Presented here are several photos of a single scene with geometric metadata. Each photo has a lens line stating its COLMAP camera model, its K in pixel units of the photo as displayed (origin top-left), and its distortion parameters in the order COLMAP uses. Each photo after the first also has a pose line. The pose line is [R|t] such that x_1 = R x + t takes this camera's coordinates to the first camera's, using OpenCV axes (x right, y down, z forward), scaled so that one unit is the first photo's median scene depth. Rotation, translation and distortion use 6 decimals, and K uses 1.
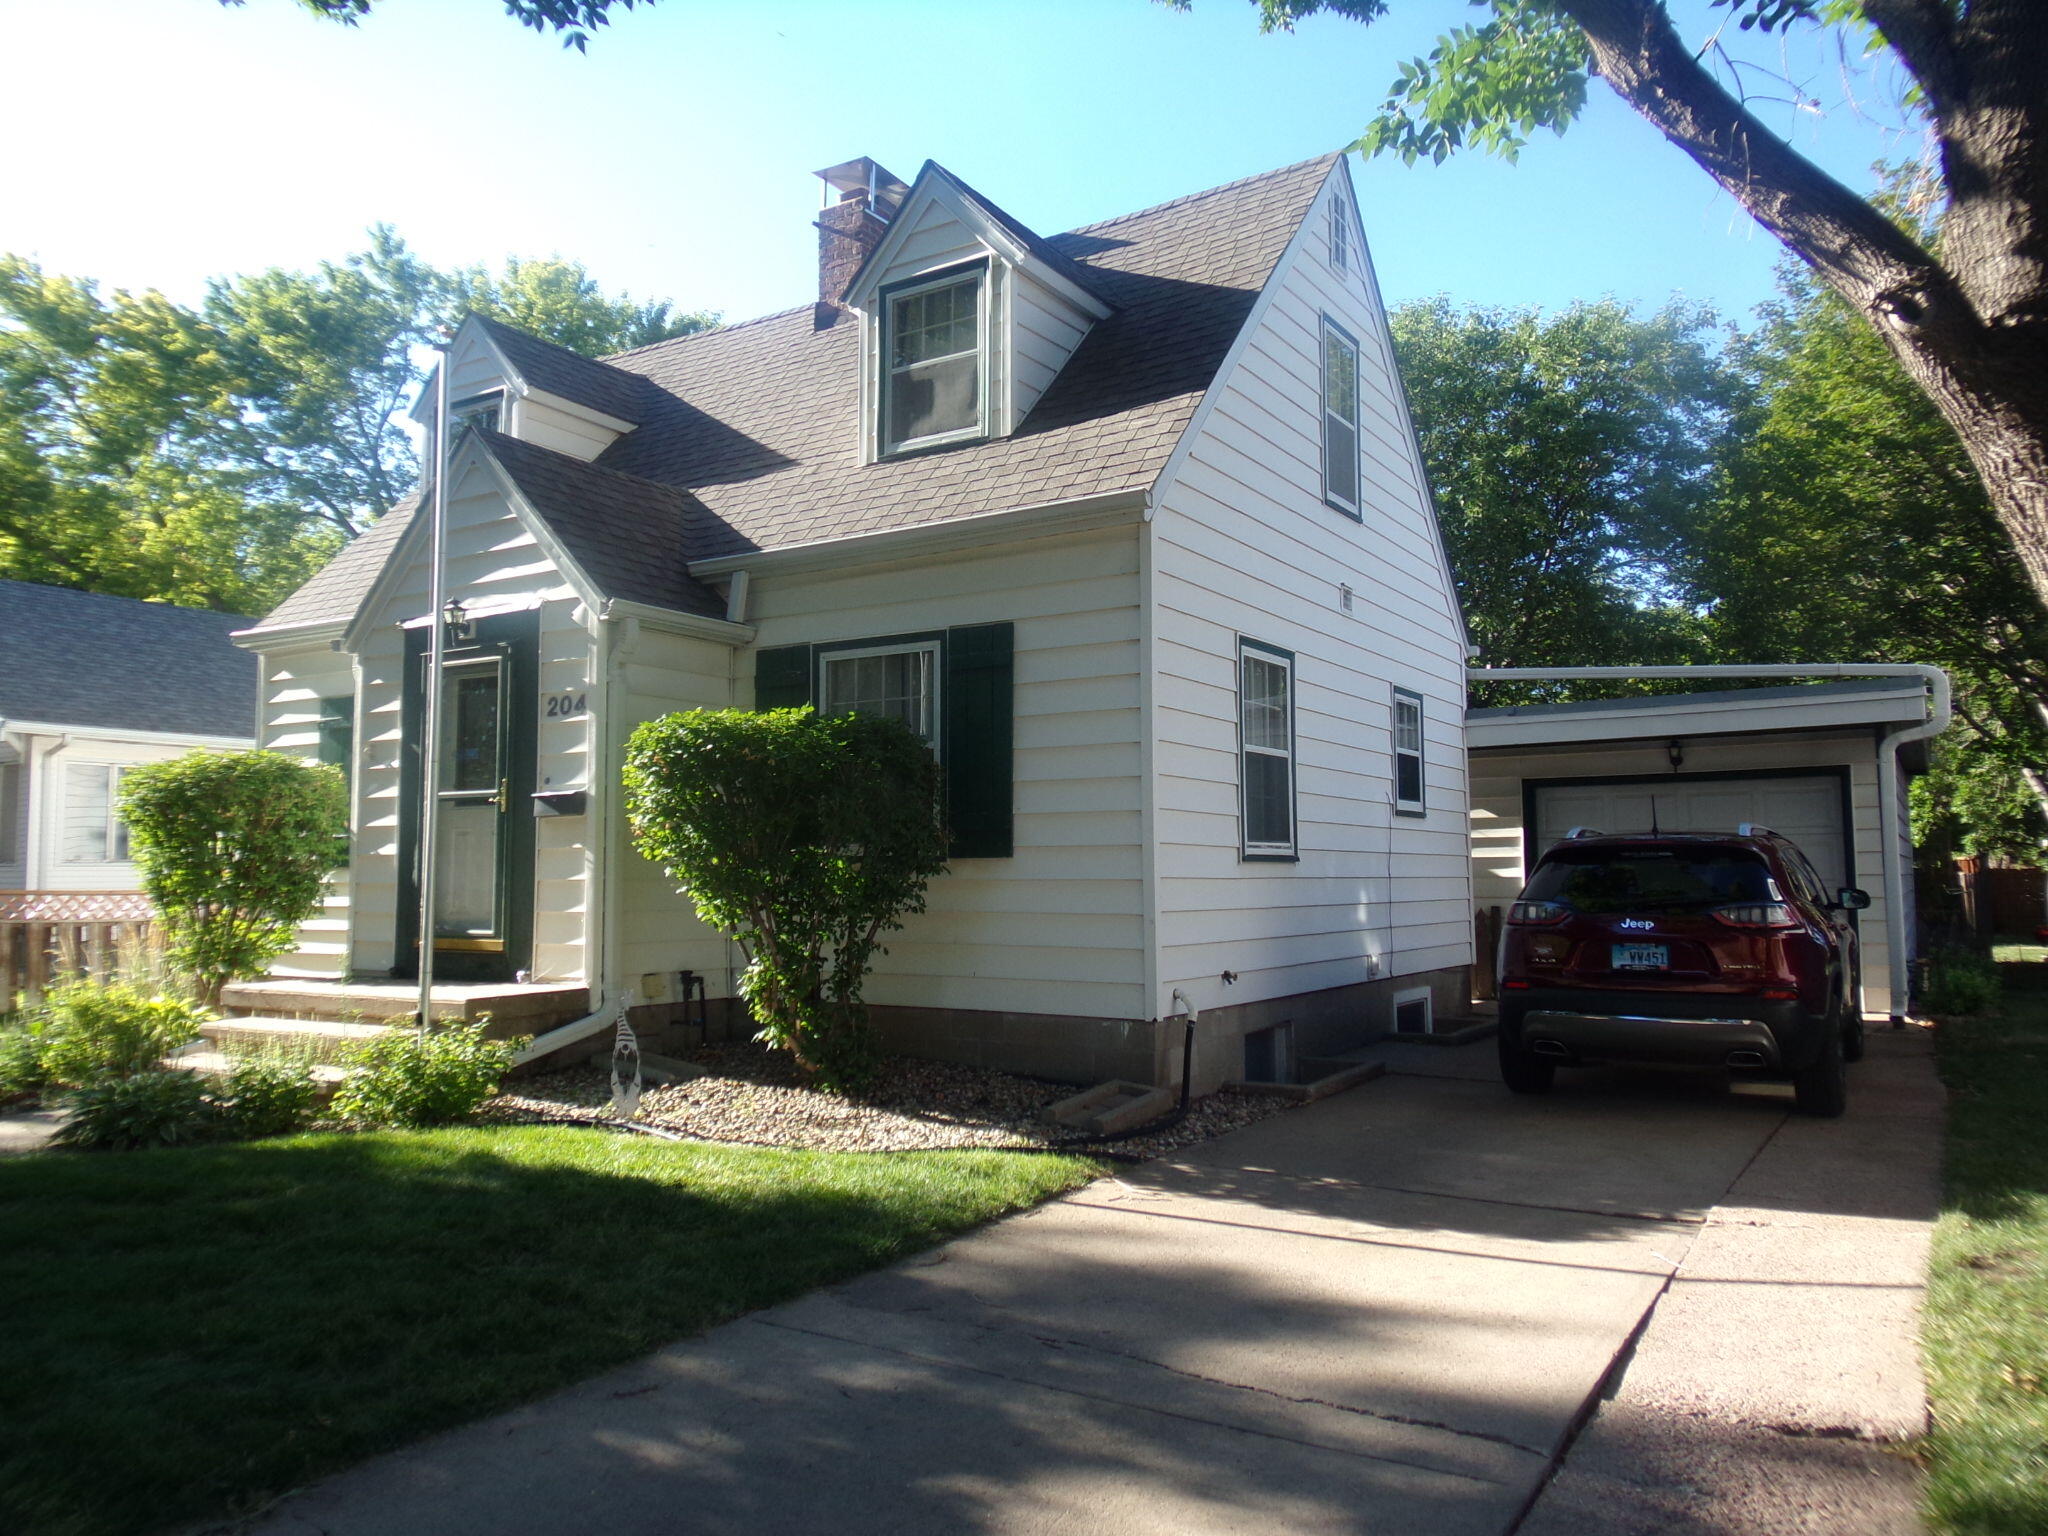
lens RADIAL K [[1437.6, 0, 1025.6], [0, 1437.6, 768.9], [0, 0, 1]] dist [0.079318, -0.089929]
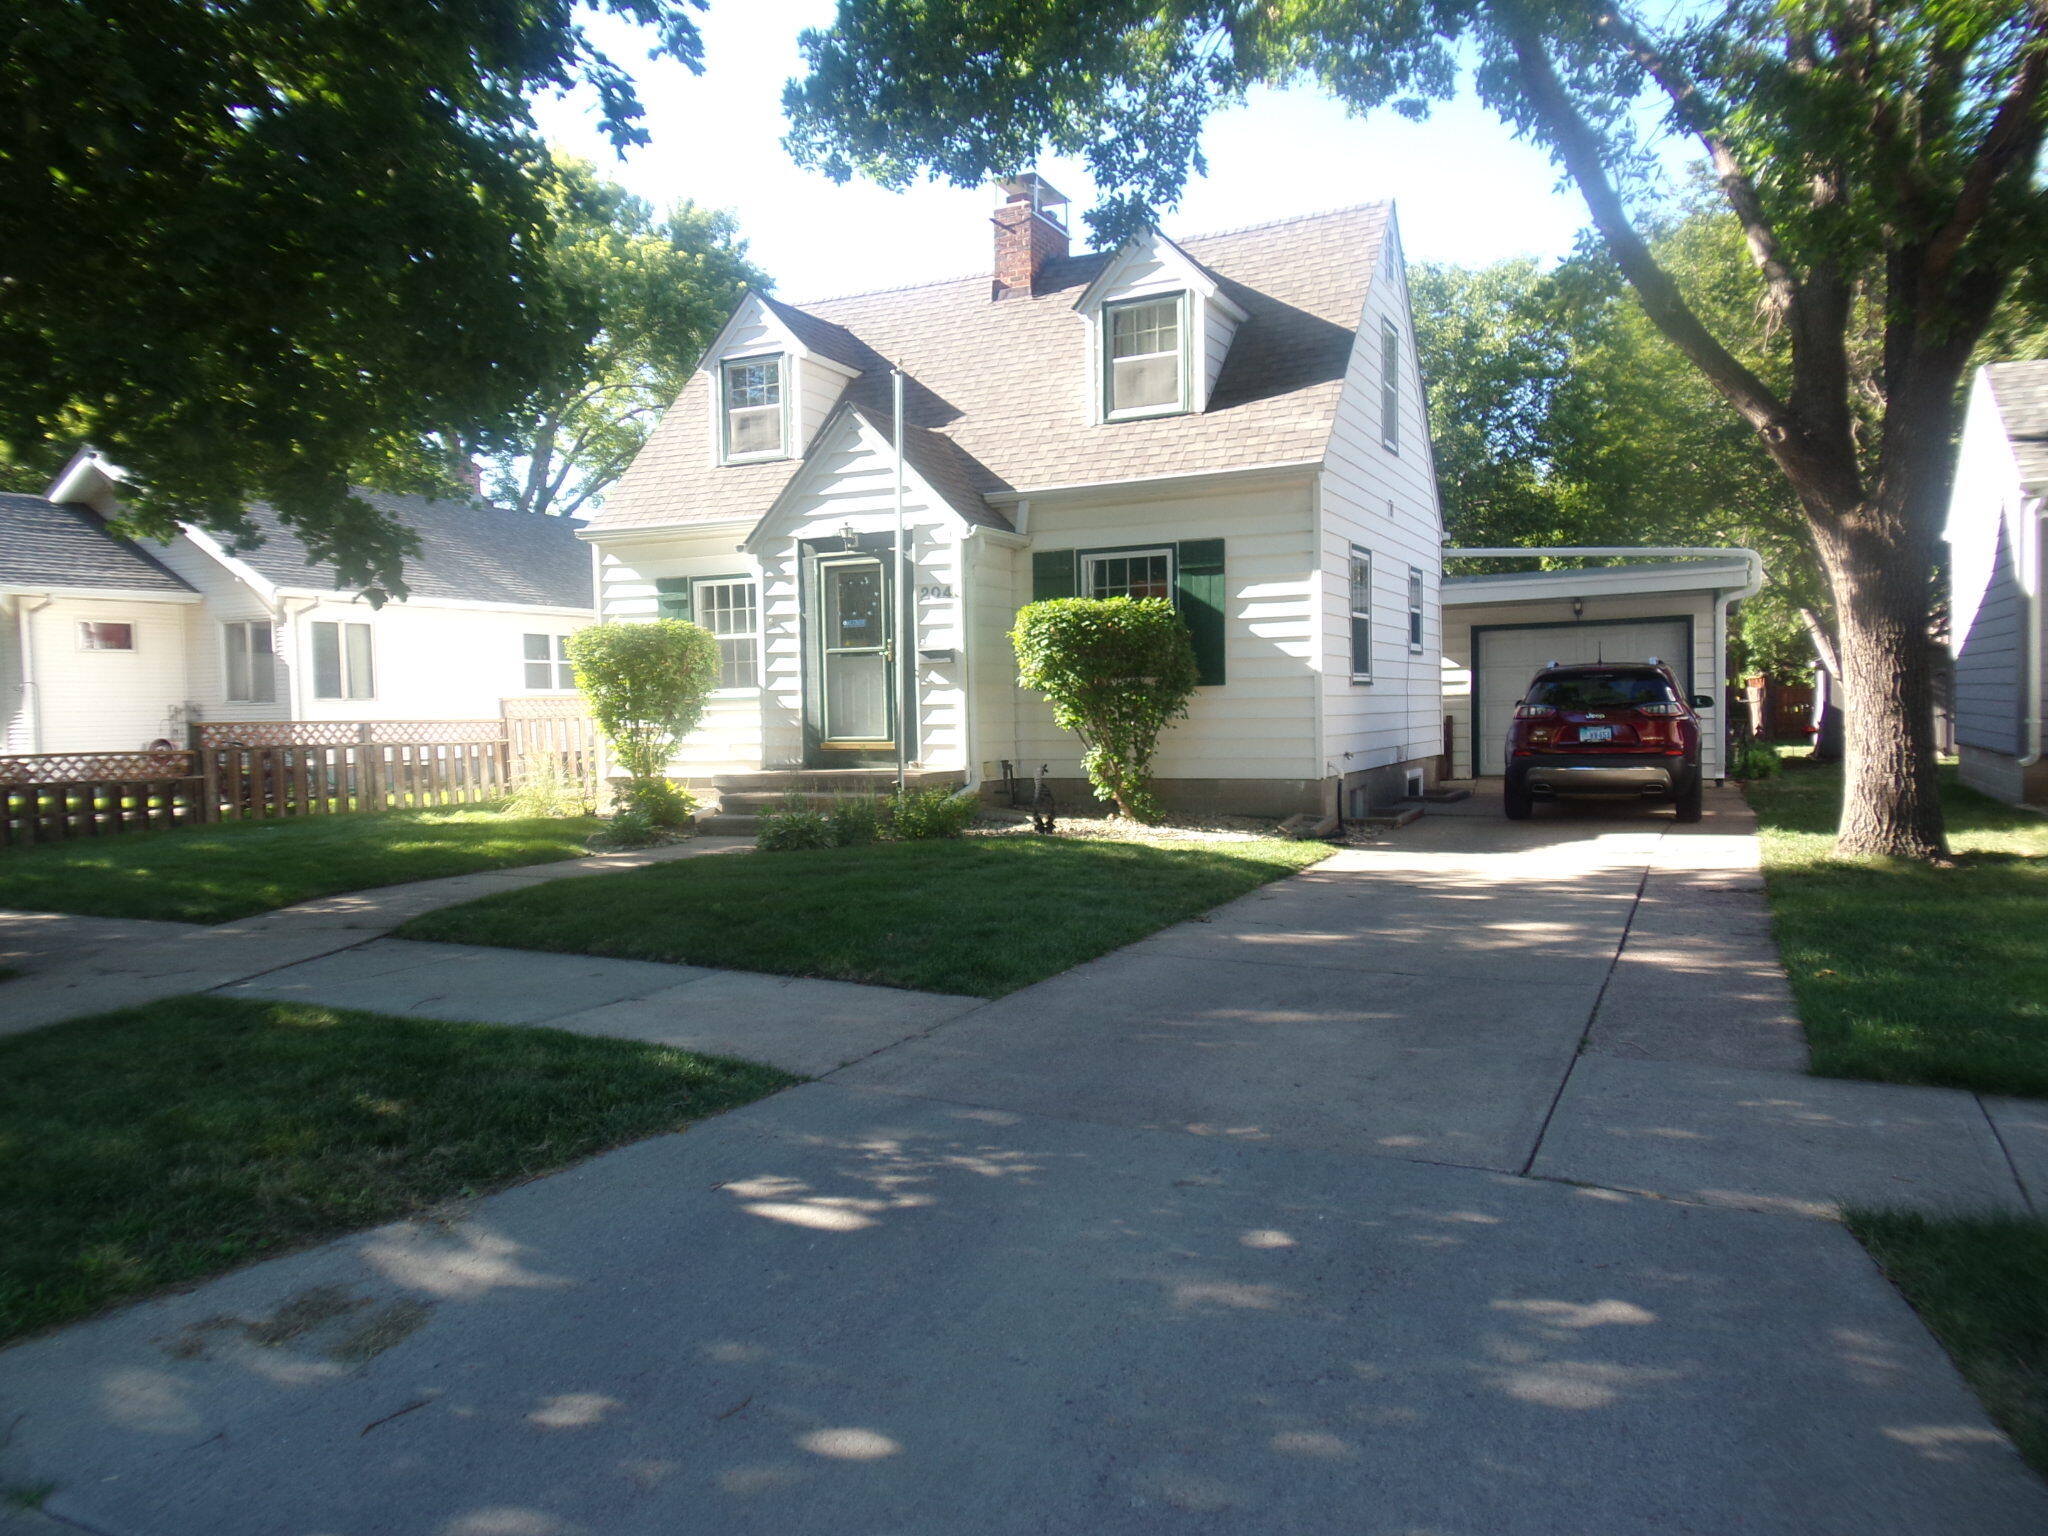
lens RADIAL K [[1437.6, 0, 1023.2], [0, 1437.6, 770.0], [0, 0, 1]] dist [0.079318, -0.089929]
pose [[0.993308, -0.021956, 0.113393, -0.371455], [0.008783, 0.993282, 0.115382, -0.029143], [-0.115164, -0.113614, 0.986828, -0.525236]]
